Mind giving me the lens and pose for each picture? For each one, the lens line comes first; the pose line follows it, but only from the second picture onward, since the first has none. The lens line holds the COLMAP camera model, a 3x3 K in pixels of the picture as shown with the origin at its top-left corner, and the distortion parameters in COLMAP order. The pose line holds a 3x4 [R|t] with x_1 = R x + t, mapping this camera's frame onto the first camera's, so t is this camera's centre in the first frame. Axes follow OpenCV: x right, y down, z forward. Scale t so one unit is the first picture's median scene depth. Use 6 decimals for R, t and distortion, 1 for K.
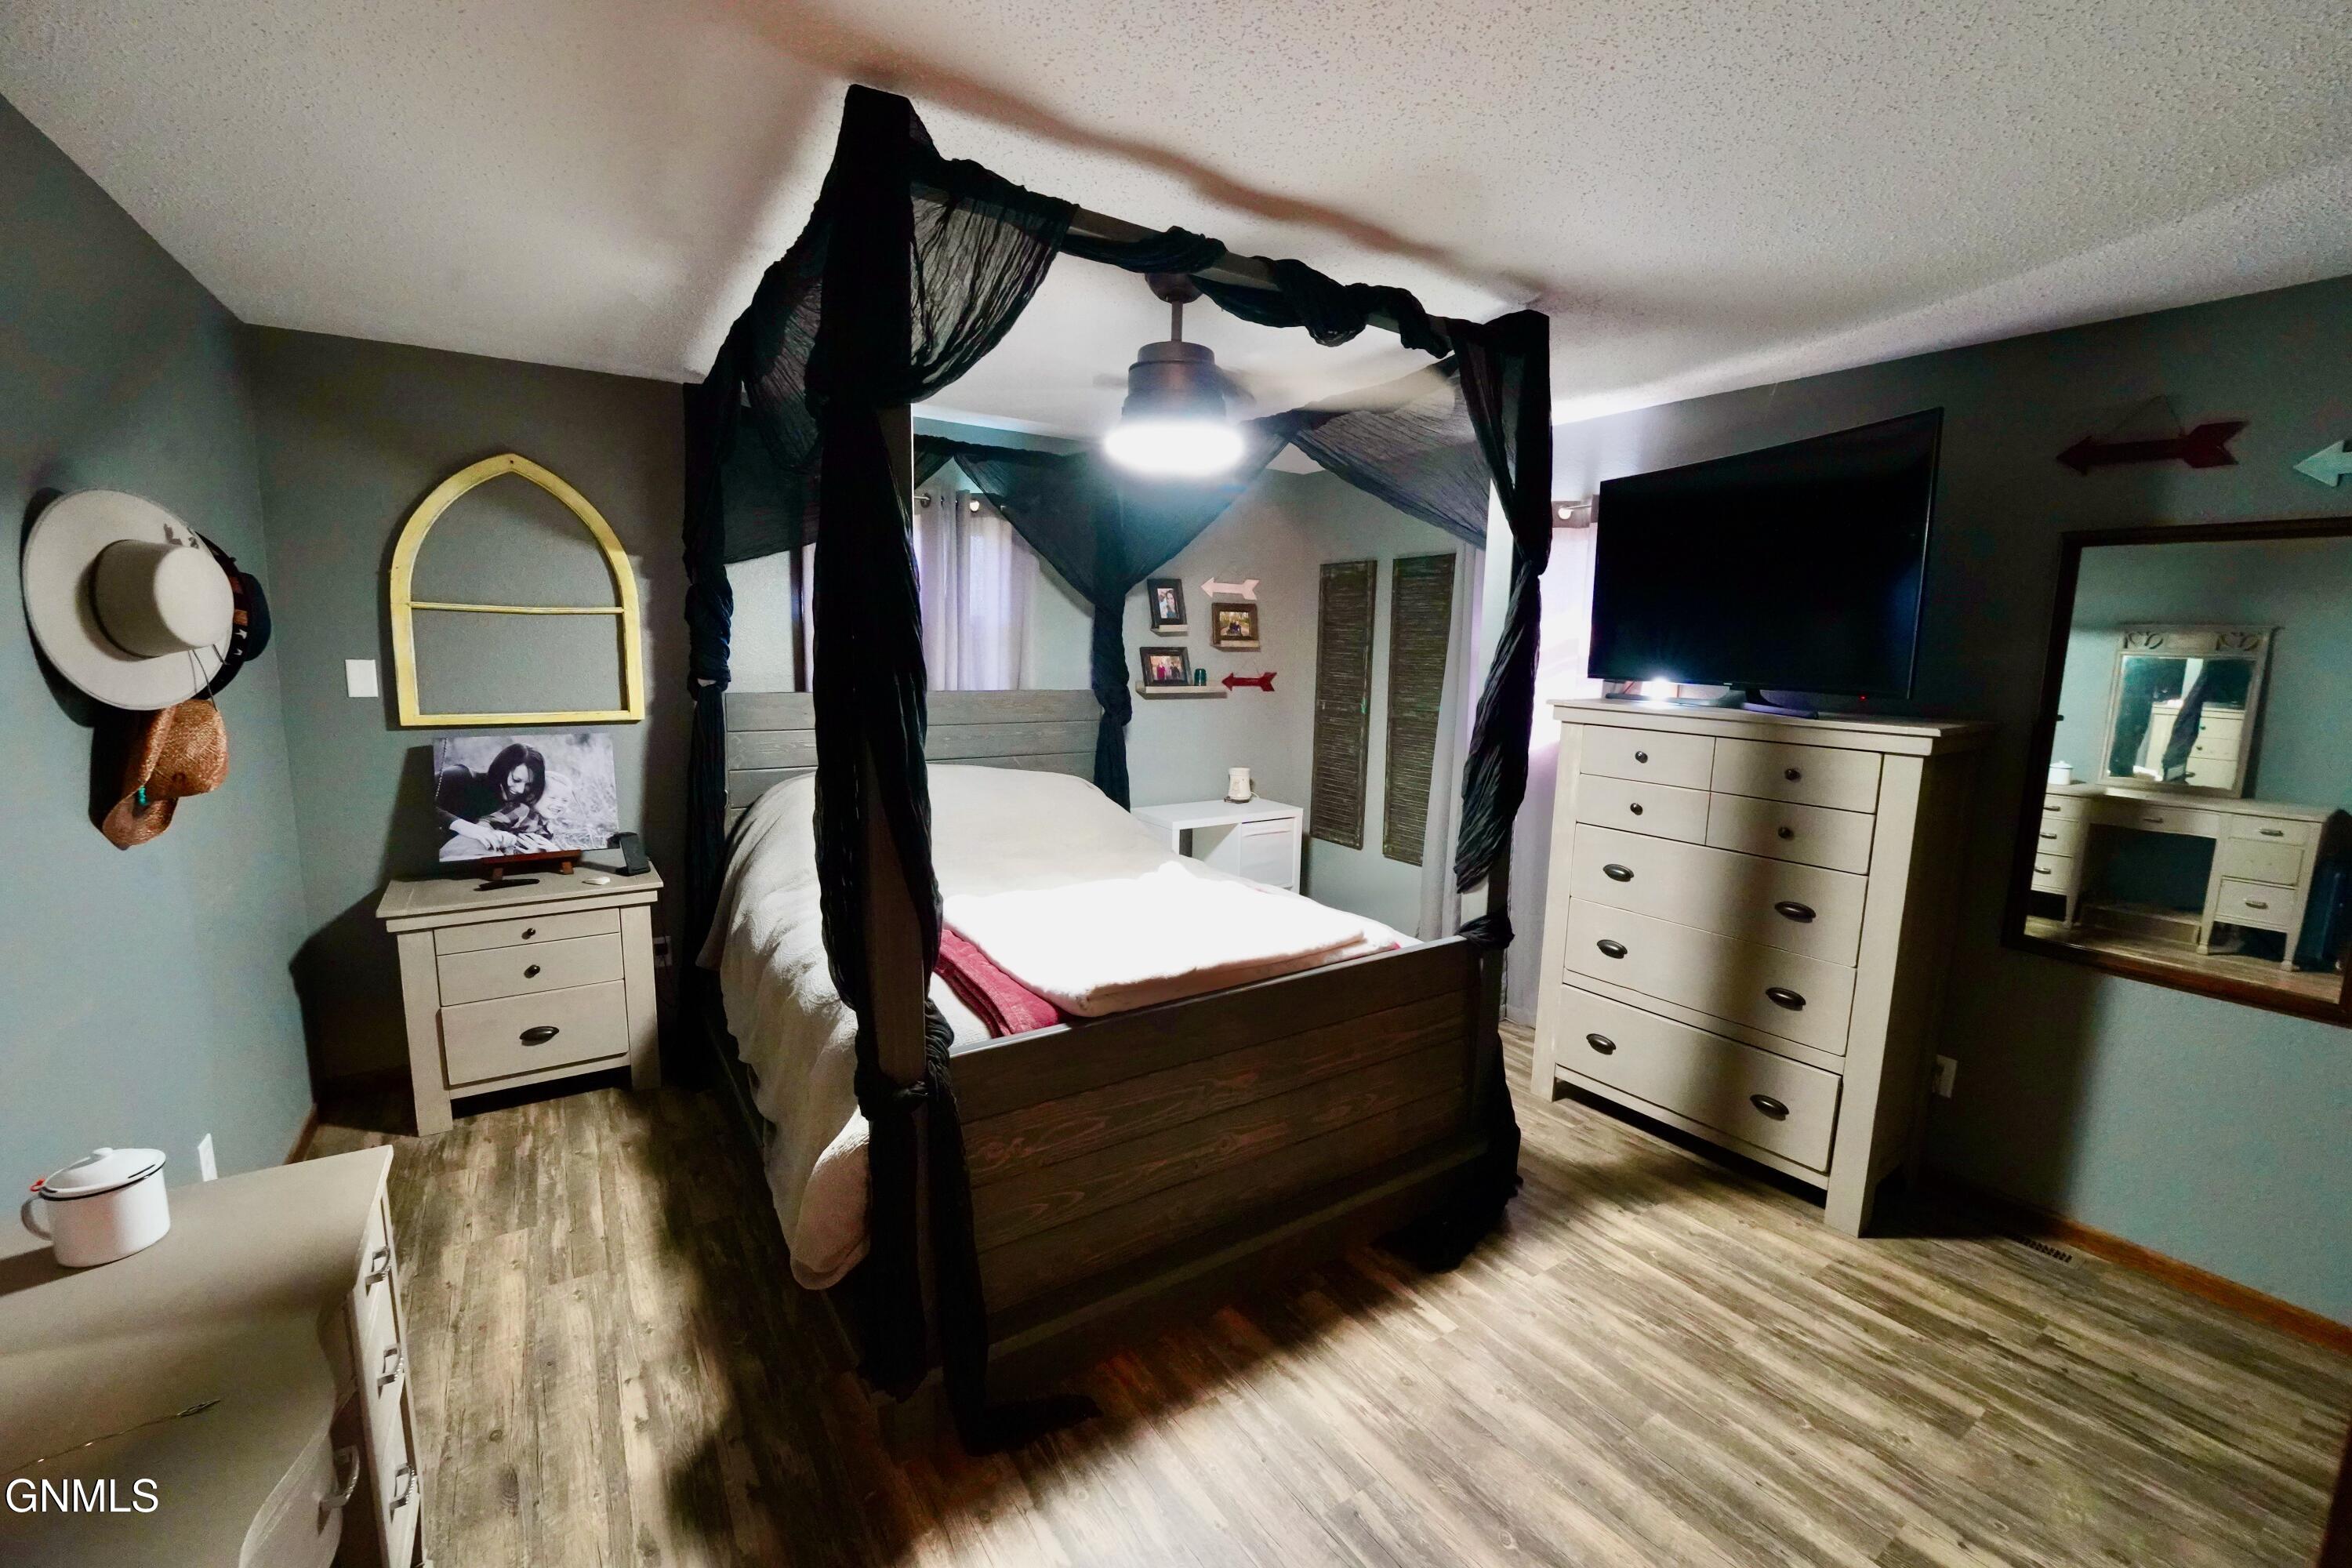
lens RADIAL K [[961.3, 0, 1186.7], [0, 961.3, 783.4], [0, 0, 1]] dist [-0.030314, 0.003572]
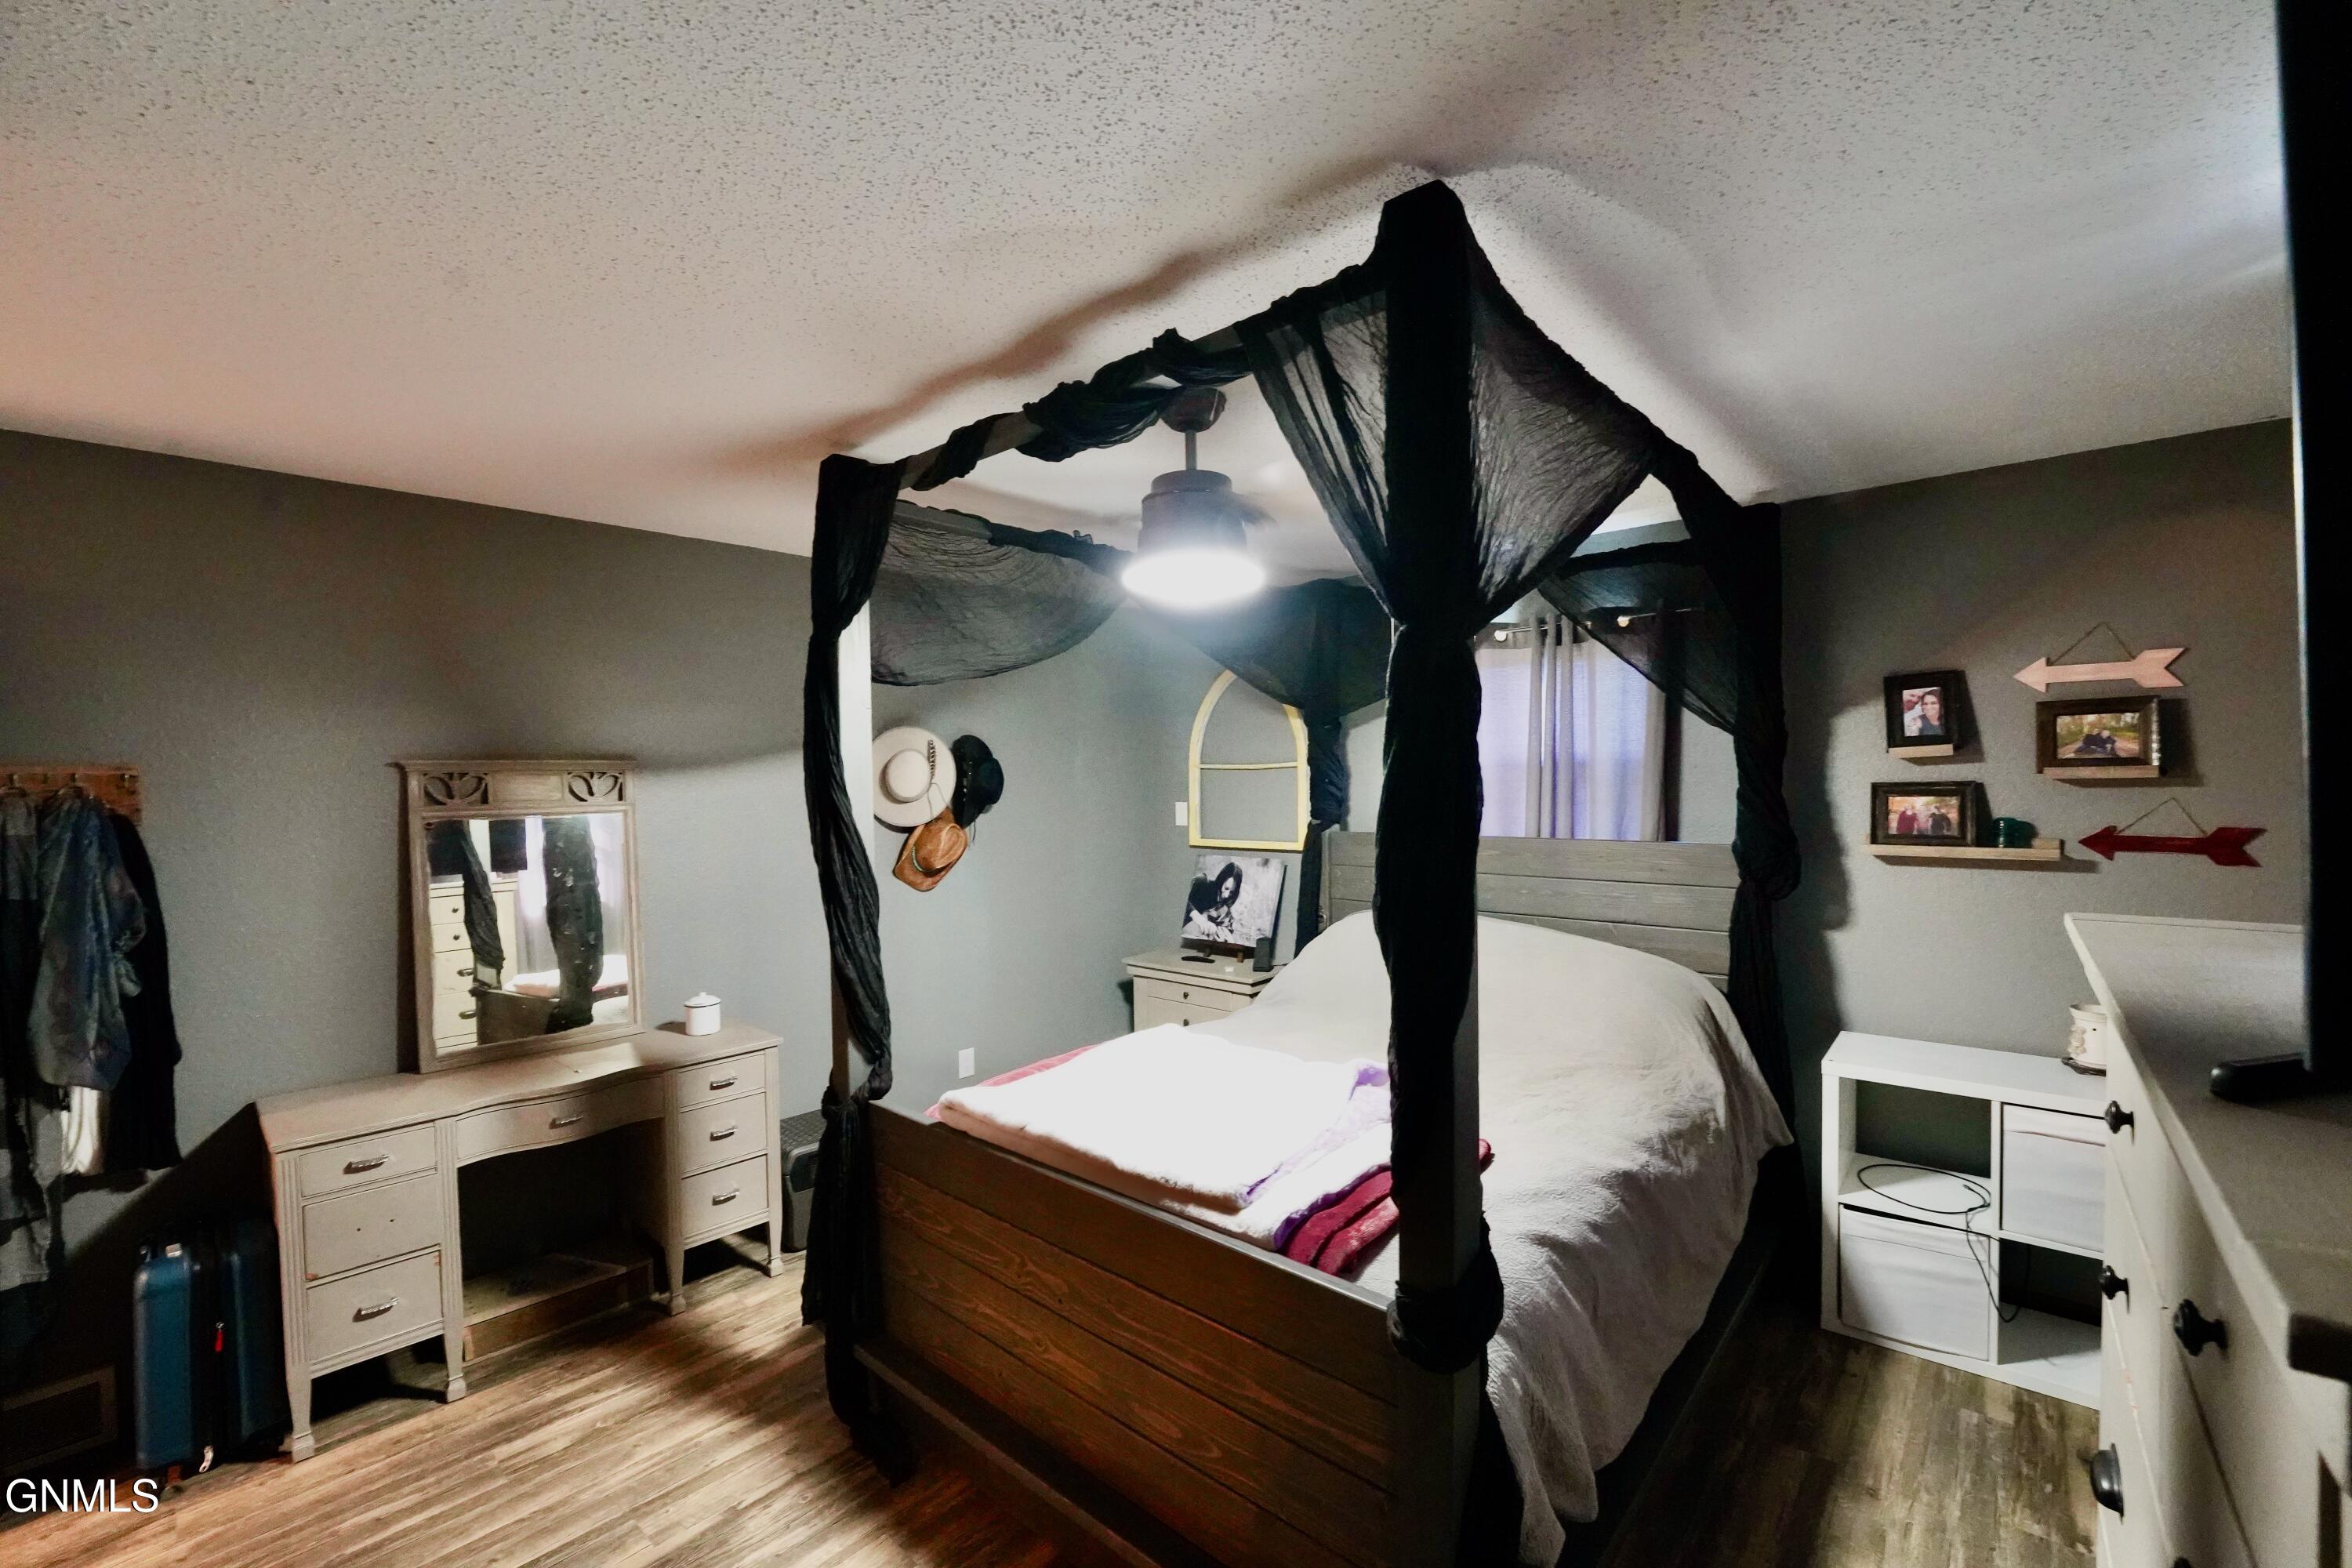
lens RADIAL K [[961.3, 0, 1181.3], [0, 961.3, 786.9], [0, 0, 1]] dist [-0.030314, 0.003572]
pose [[0.255218, -0.013346, -0.966791, 0.445706], [-0.119267, 0.991834, -0.045176, -0.055069], [0.959500, 0.126836, 0.251542, 0.394421]]
